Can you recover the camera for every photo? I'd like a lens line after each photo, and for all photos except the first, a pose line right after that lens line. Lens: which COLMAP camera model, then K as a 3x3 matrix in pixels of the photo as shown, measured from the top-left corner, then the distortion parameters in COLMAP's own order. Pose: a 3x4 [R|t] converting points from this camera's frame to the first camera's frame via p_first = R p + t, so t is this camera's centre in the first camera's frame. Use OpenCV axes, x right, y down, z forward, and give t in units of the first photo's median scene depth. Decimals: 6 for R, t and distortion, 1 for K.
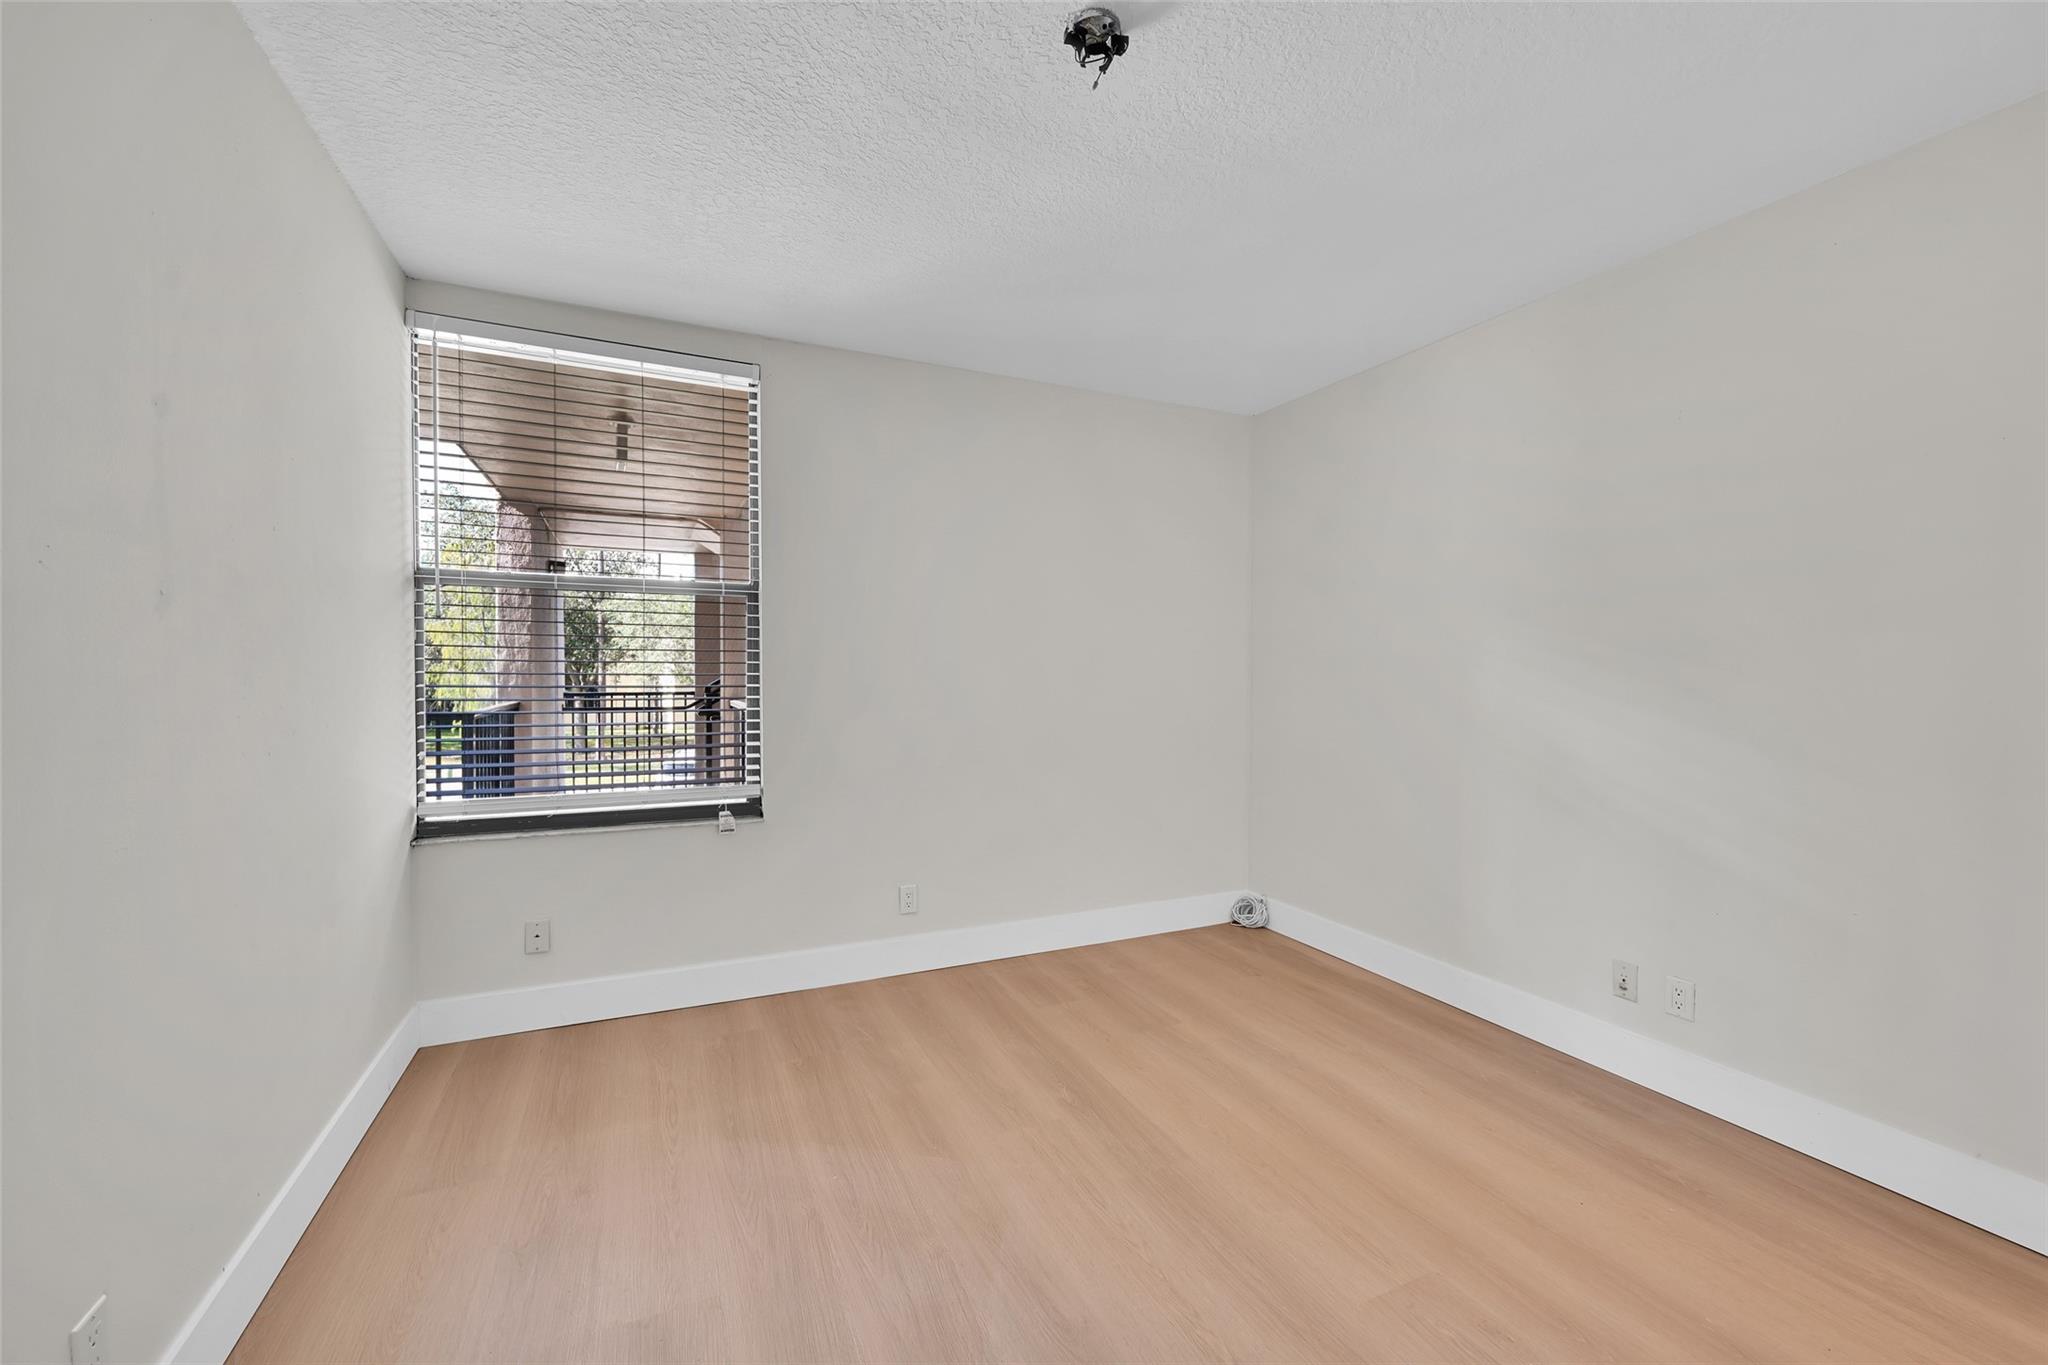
lens RADIAL K [[808.9, 0, 1034.8], [0, 808.9, 680.1], [0, 0, 1]] dist [-0.018844, -0.000082]
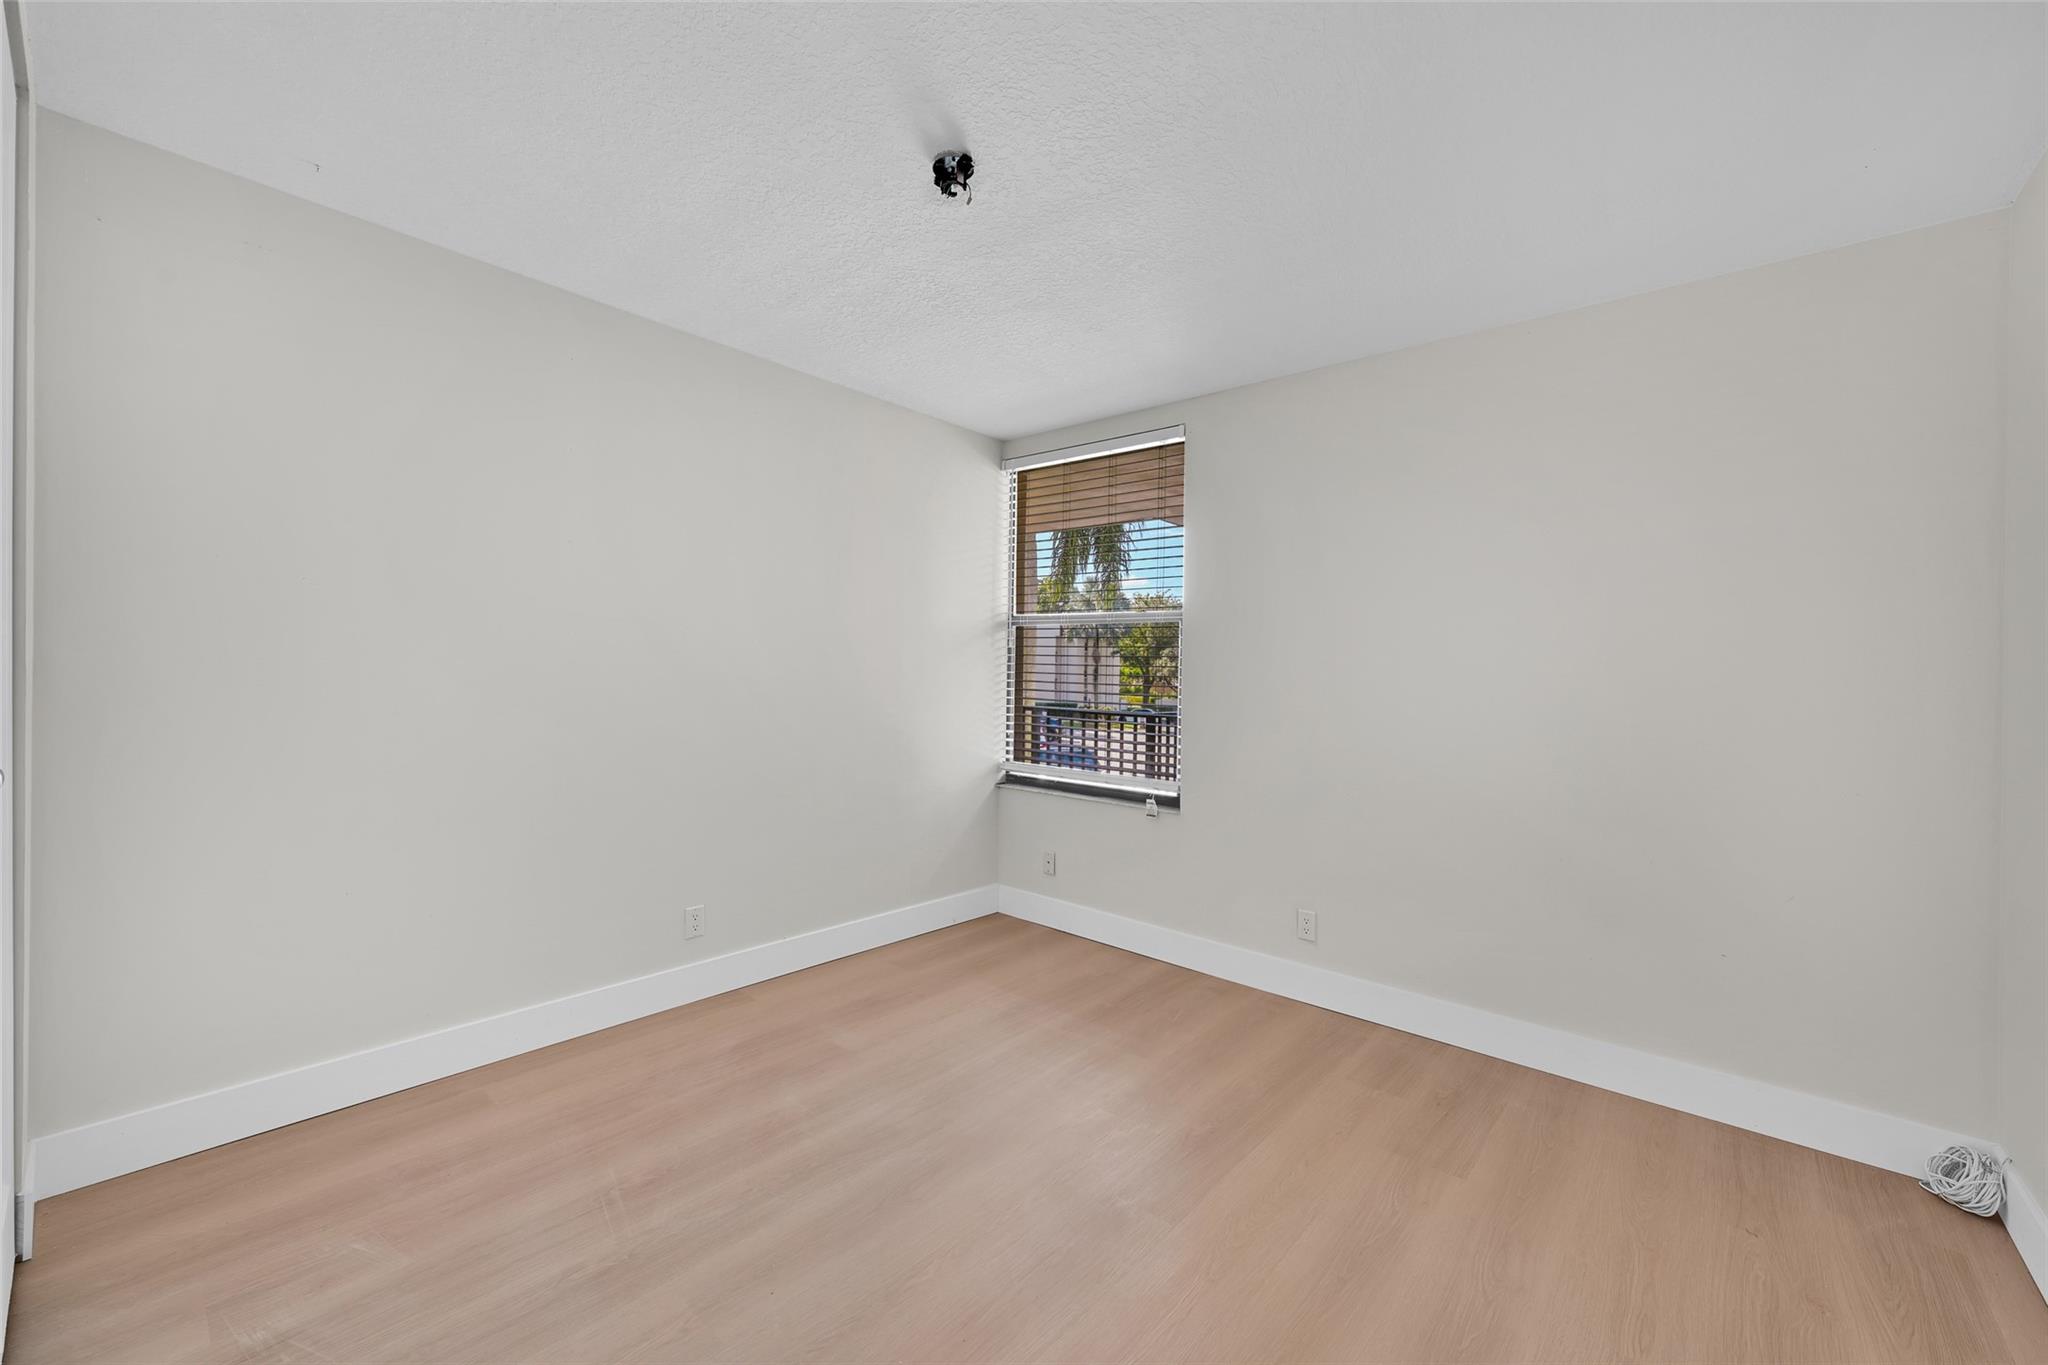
lens RADIAL K [[808.9, 0, 1034.6], [0, 808.9, 684.2], [0, 0, 1]] dist [-0.018844, -0.000082]
pose [[0.417820, 0.016516, -0.908380, 0.646854], [-0.049688, 0.998754, -0.004695, 0.003378], [0.907170, 0.047097, 0.418120, 0.318600]]
